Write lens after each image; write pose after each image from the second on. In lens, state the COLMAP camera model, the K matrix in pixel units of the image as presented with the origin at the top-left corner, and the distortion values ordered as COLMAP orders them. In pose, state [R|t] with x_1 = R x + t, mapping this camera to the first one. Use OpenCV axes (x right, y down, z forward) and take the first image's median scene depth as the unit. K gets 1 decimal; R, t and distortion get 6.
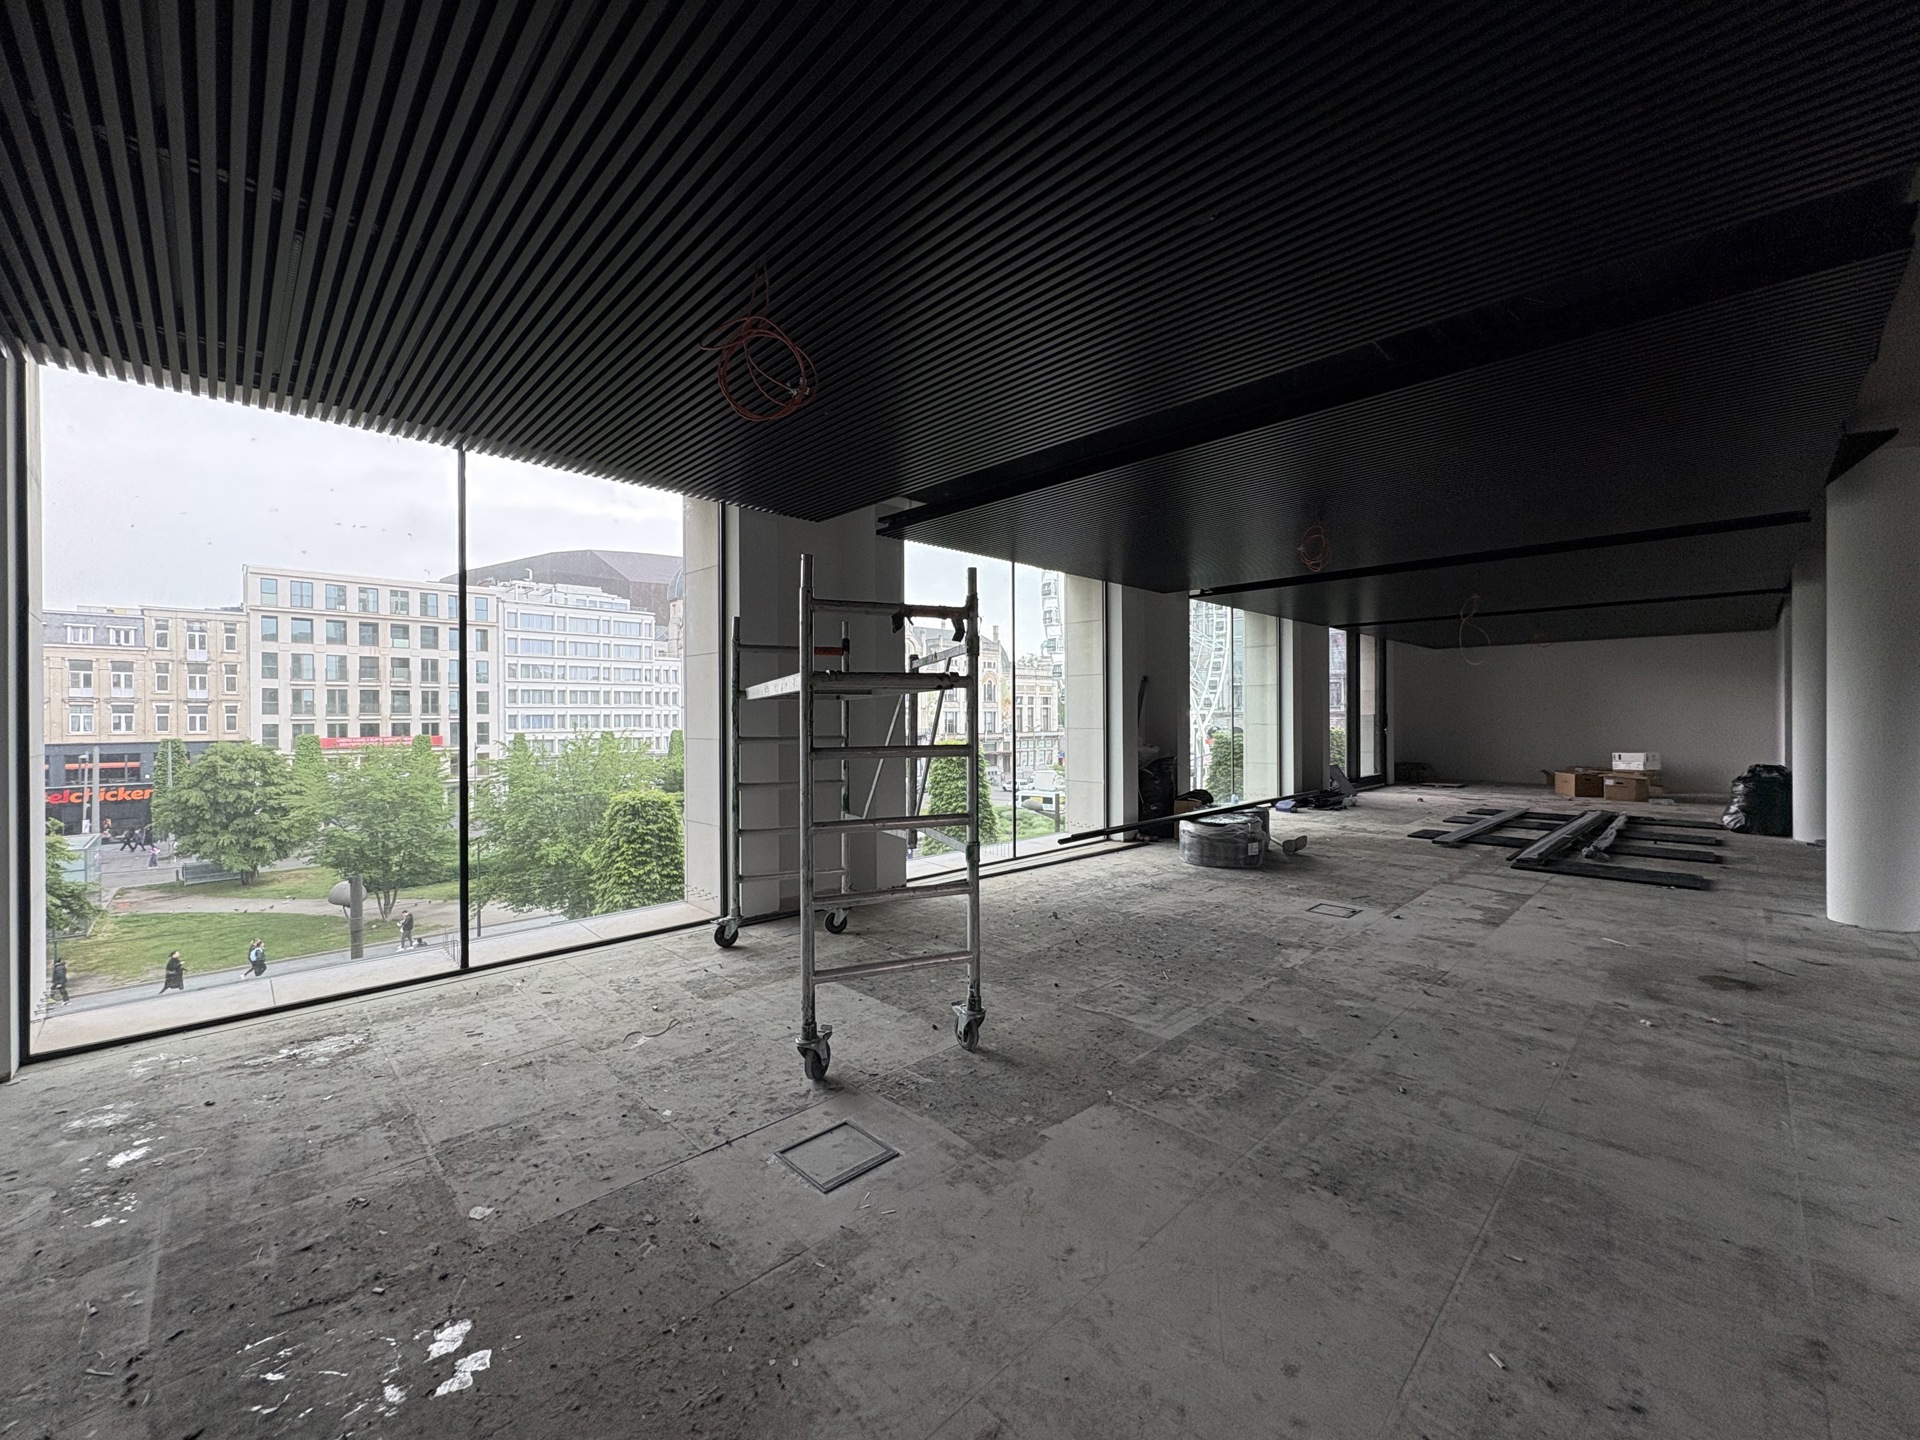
lens RADIAL K [[761.9, 0, 956.9], [0, 761.9, 713.6], [0, 0, 1]] dist [0.000123, -0.000044]
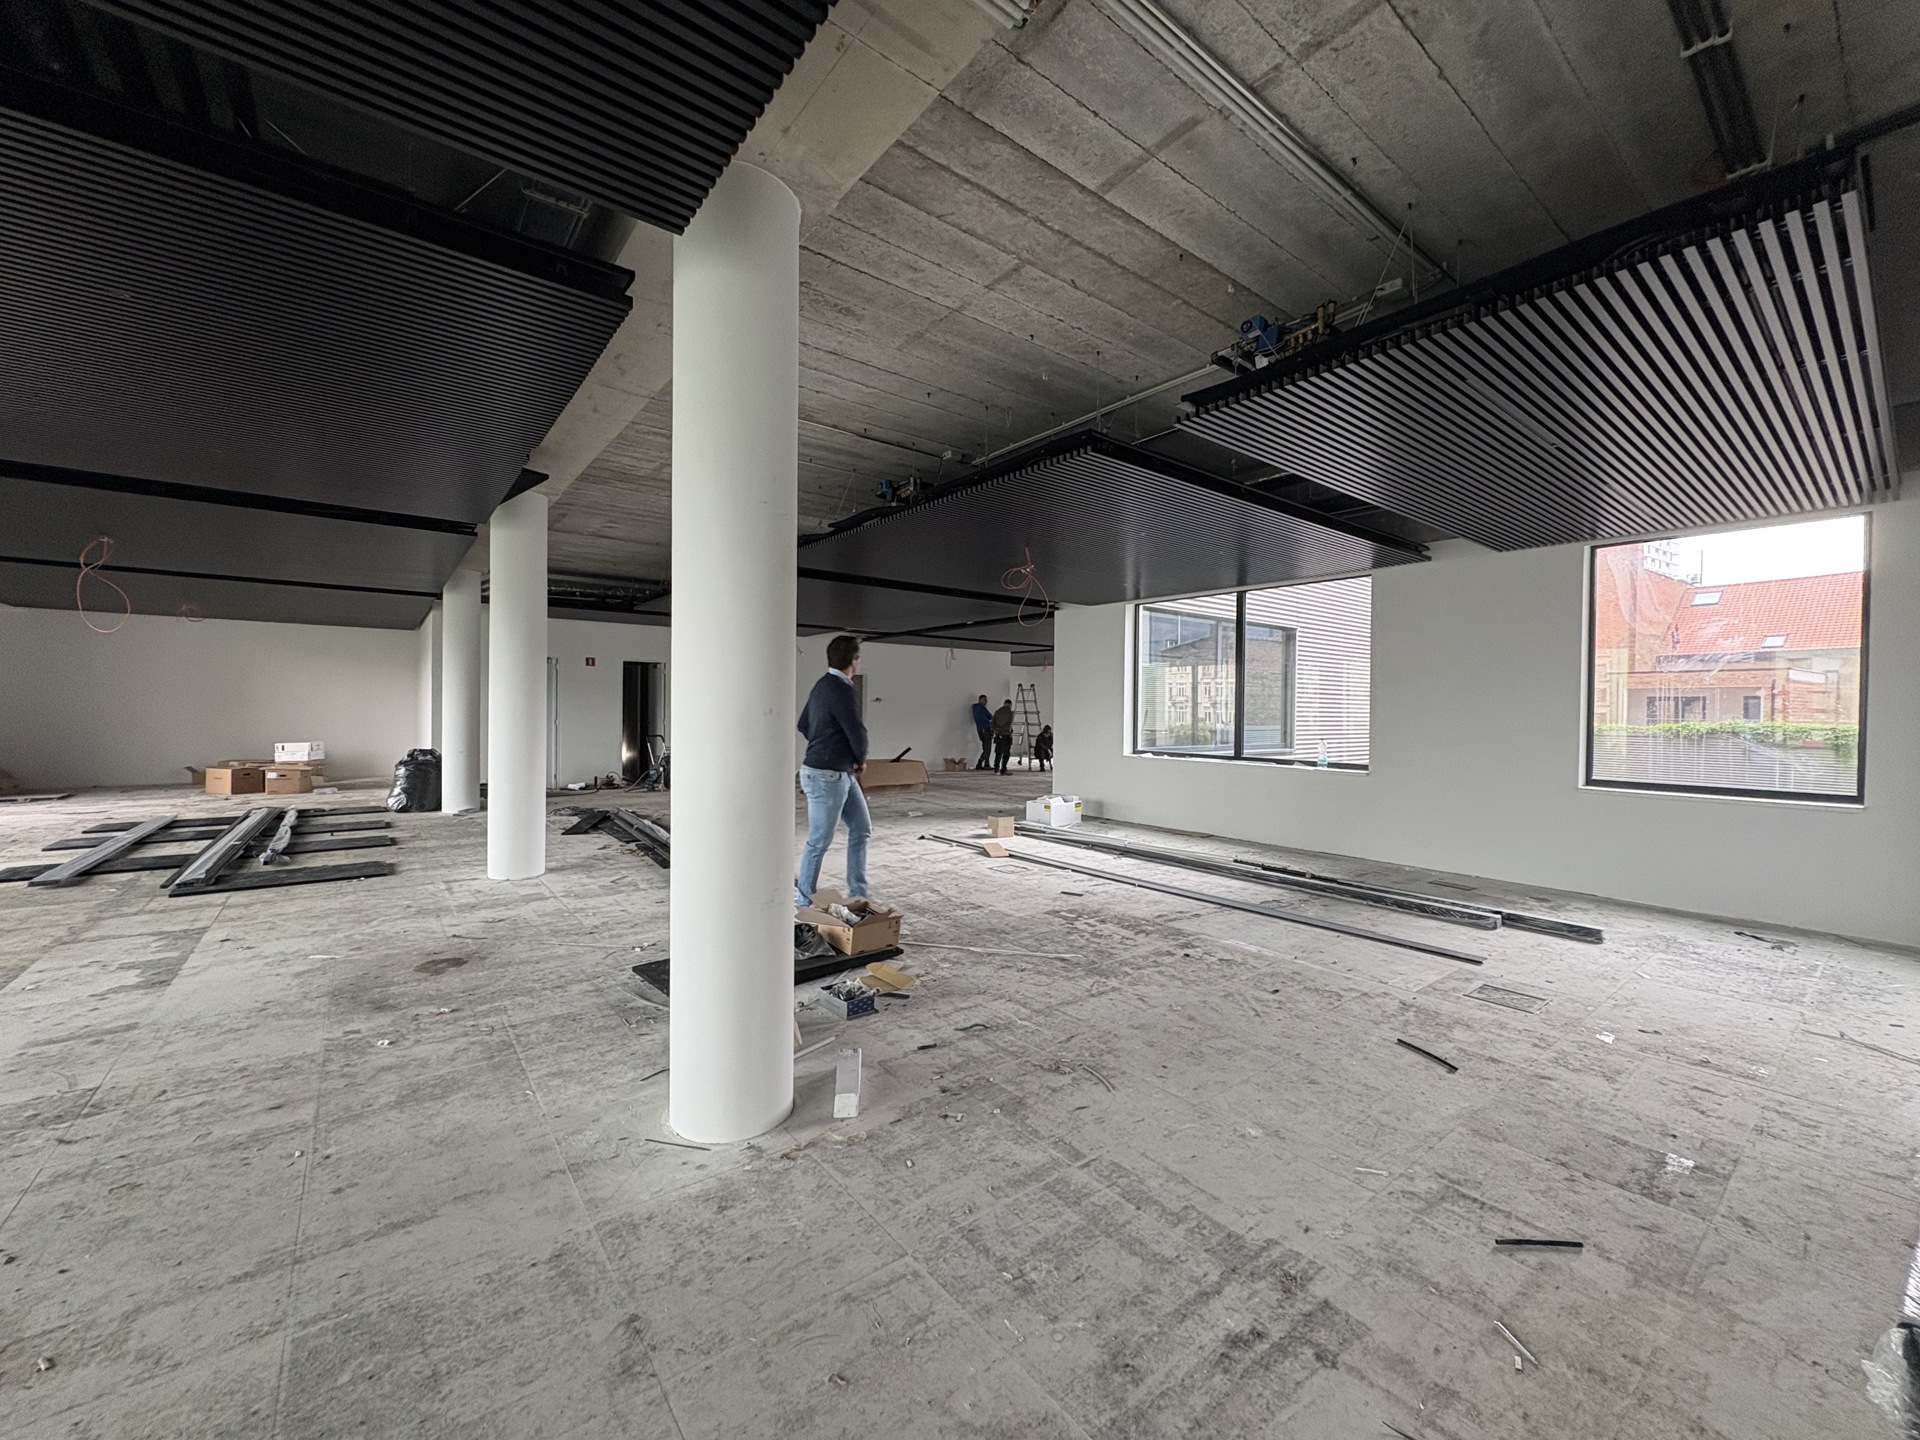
lens RADIAL K [[761.9, 0, 956.9], [0, 761.9, 713.6], [0, 0, 1]] dist [0.000123, -0.000044]
pose [[0.107836, 0.000654, 0.994169, 0.058657], [-0.014124, 0.999900, 0.000874, 0.005767], [-0.994068, -0.014136, 0.107834, 0.162125]]
